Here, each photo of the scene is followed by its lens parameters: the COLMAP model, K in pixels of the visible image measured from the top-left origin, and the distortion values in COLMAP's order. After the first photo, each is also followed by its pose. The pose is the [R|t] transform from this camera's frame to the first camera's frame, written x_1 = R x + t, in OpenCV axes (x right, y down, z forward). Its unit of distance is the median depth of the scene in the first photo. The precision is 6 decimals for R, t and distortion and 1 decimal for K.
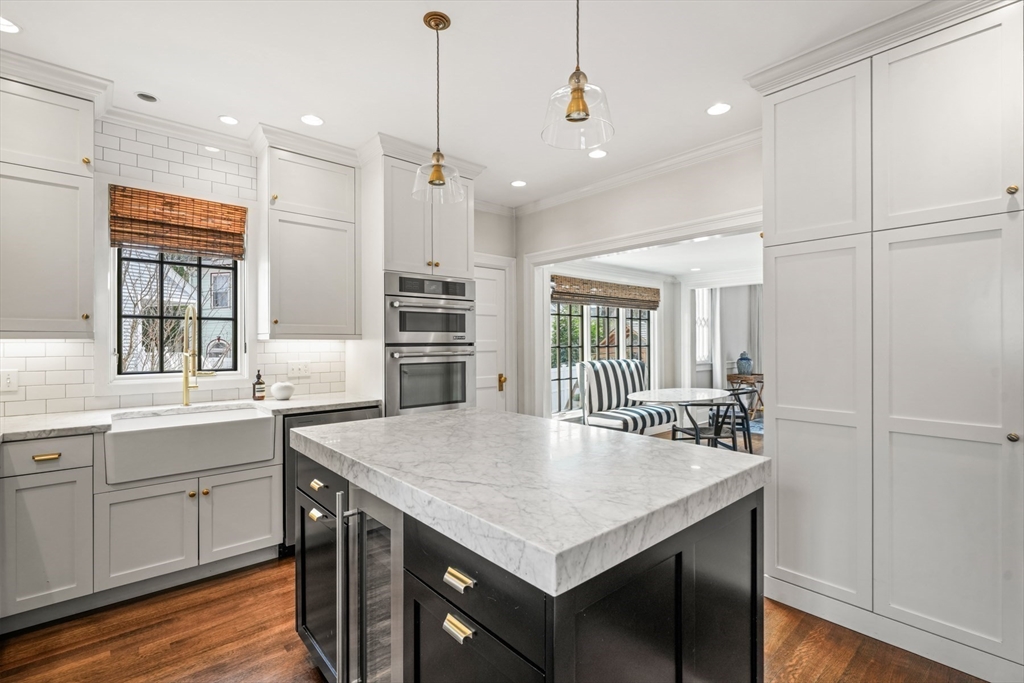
lens RADIAL K [[460.2, 0, 513.9], [0, 460.2, 341.4], [0, 0, 1]] dist [0.000566, -0.000773]
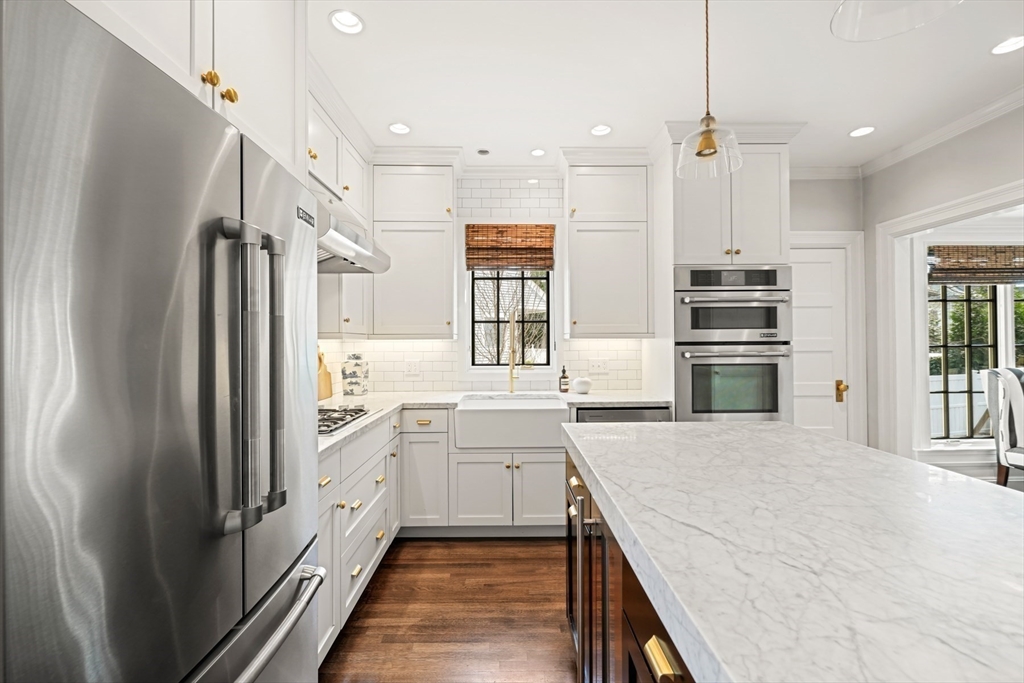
lens RADIAL K [[438.0, 0, 512.4], [0, 438.0, 339.5], [0, 0, 1]] dist [-0.002870, -0.000420]
pose [[0.758516, -0.004651, -0.651638, 0.059833], [0.004762, 0.999987, -0.001593, -0.001349], [0.651637, -0.001895, 0.758528, 0.110934]]
